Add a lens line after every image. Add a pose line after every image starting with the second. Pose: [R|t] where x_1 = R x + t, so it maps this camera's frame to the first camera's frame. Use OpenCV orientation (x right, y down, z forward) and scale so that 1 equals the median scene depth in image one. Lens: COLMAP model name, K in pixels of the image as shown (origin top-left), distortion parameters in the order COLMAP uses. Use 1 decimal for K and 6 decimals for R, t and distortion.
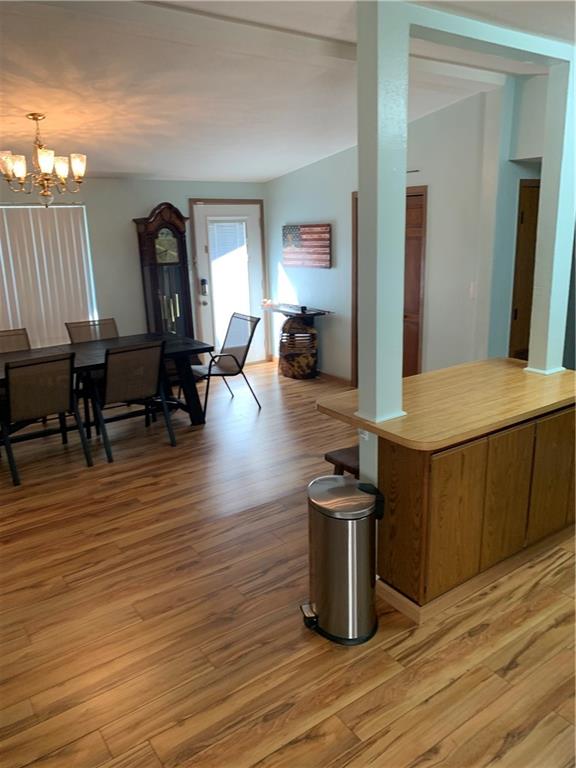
lens RADIAL K [[588.5, 0, 292.9], [0, 588.5, 374.7], [0, 0, 1]] dist [0.046894, -0.034610]
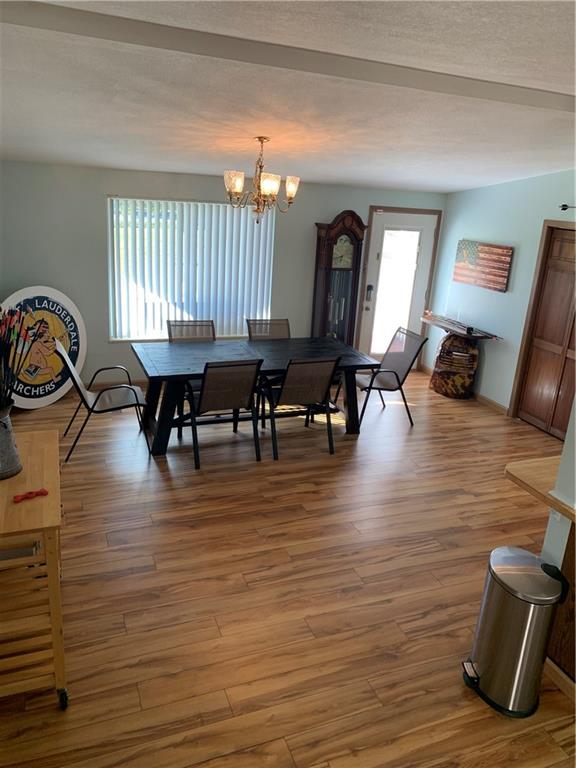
lens RADIAL K [[588.5, 0, 288.2], [0, 588.5, 373.0], [0, 0, 1]] dist [0.046894, -0.034610]
pose [[0.967614, 0.157032, -0.197645, -0.115994], [-0.147694, 0.987136, 0.061226, -0.096147], [0.204717, -0.030053, 0.978360, -0.054100]]
